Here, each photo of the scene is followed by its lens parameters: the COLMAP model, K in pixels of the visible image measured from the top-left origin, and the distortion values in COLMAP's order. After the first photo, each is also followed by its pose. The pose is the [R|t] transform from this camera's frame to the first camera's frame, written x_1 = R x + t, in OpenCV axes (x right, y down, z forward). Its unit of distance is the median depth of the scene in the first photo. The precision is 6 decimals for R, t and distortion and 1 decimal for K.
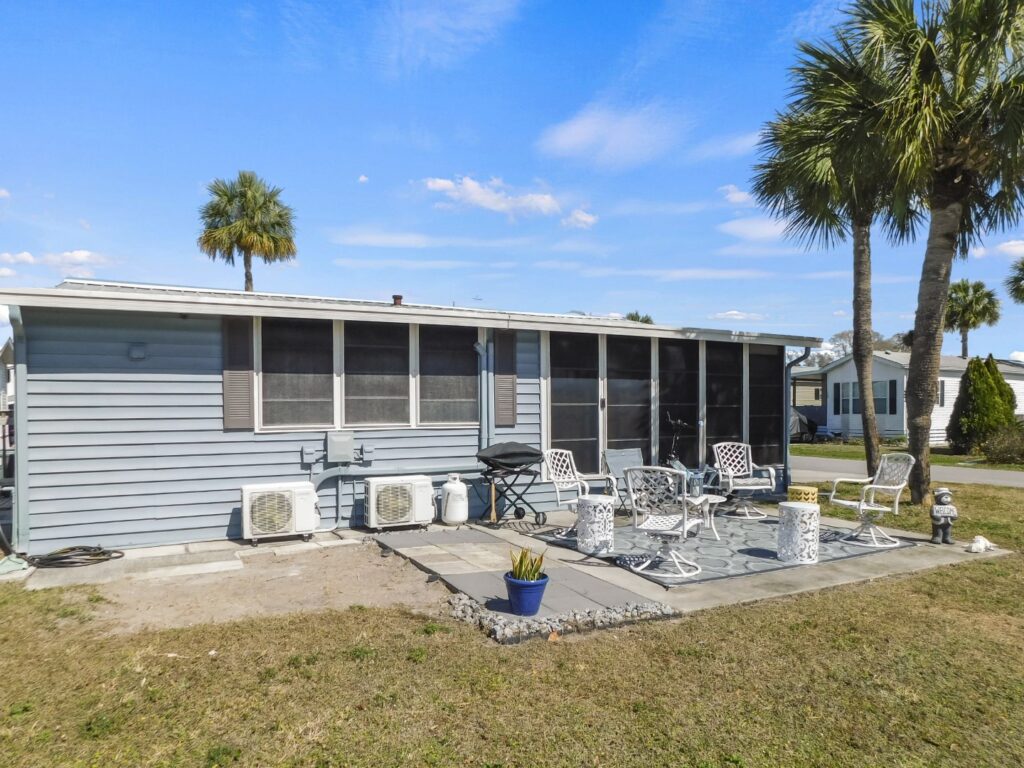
lens RADIAL K [[693.3, 0, 511.9], [0, 693.3, 420.5], [0, 0, 1]] dist [-0.051996, 0.033279]
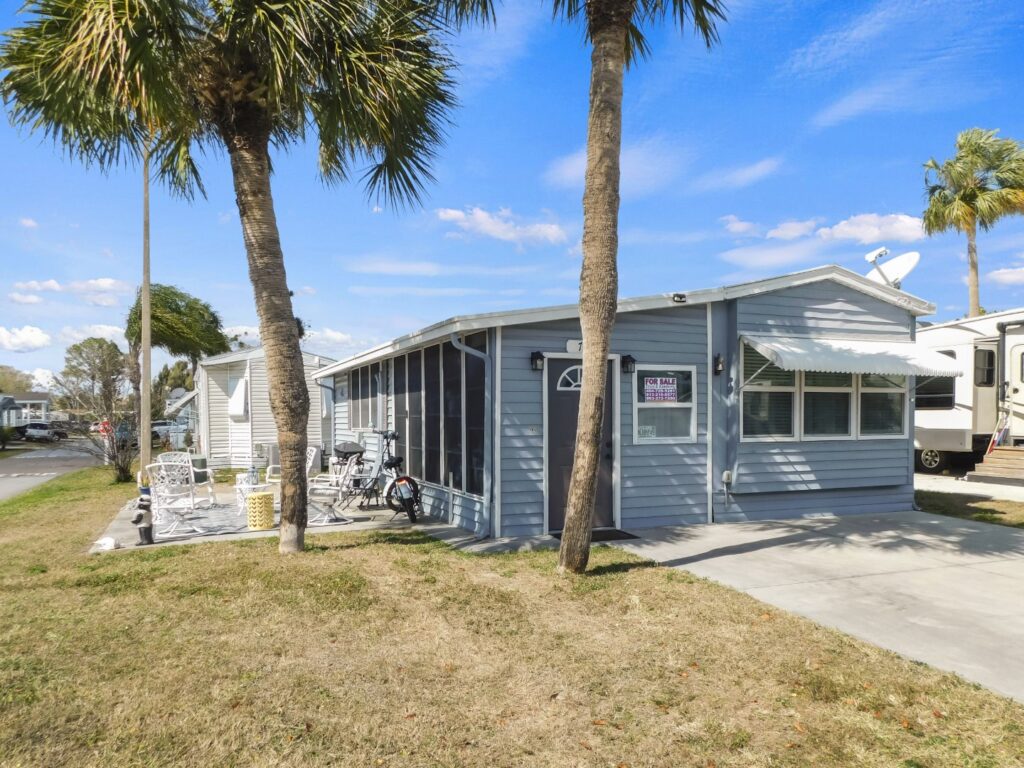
lens RADIAL K [[783.1, 0, 517.7], [0, 783.1, 429.2], [0, 0, 1]] dist [0.001324, 0.006366]
pose [[-0.076602, 0.019161, -0.996878, 1.520930], [-0.007328, 0.999778, 0.019779, -0.029581], [0.997035, 0.008820, -0.076445, 1.387739]]
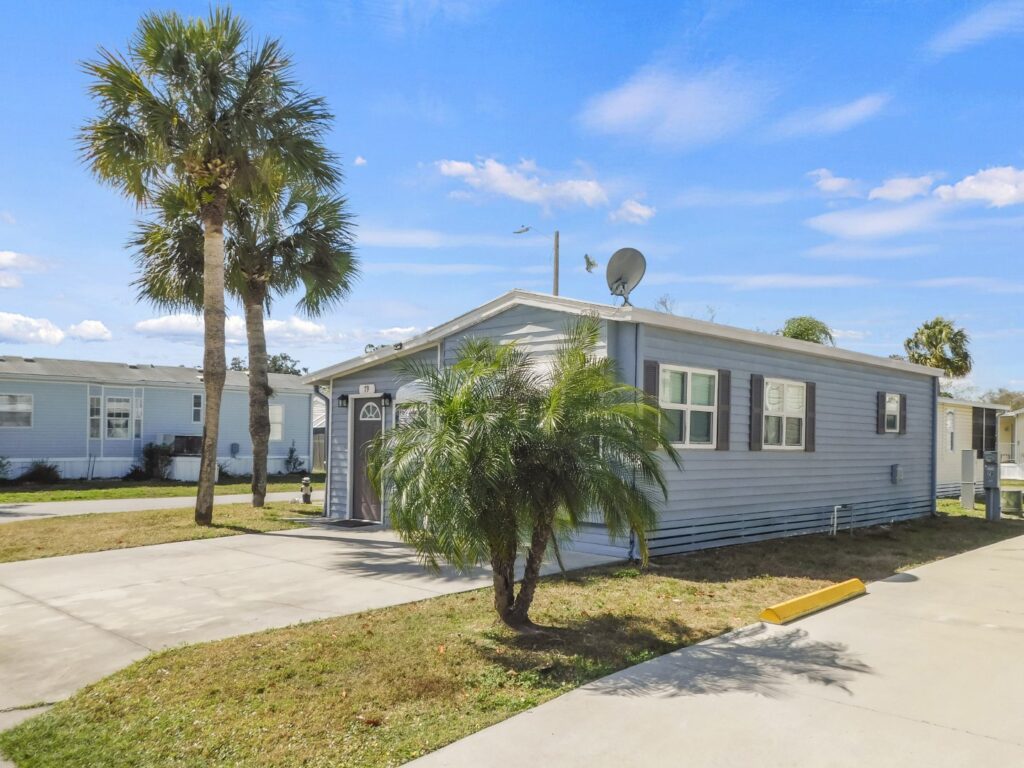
lens RADIAL K [[860.5, 0, 516.8], [0, 860.5, 434.3], [0, 0, 1]] dist [0.007891, 0.012762]
pose [[-0.951091, -0.009545, -0.308762, 0.686401], [-0.013015, 0.999873, 0.009180, -0.053543], [0.308635, 0.012750, -0.951095, 3.028577]]
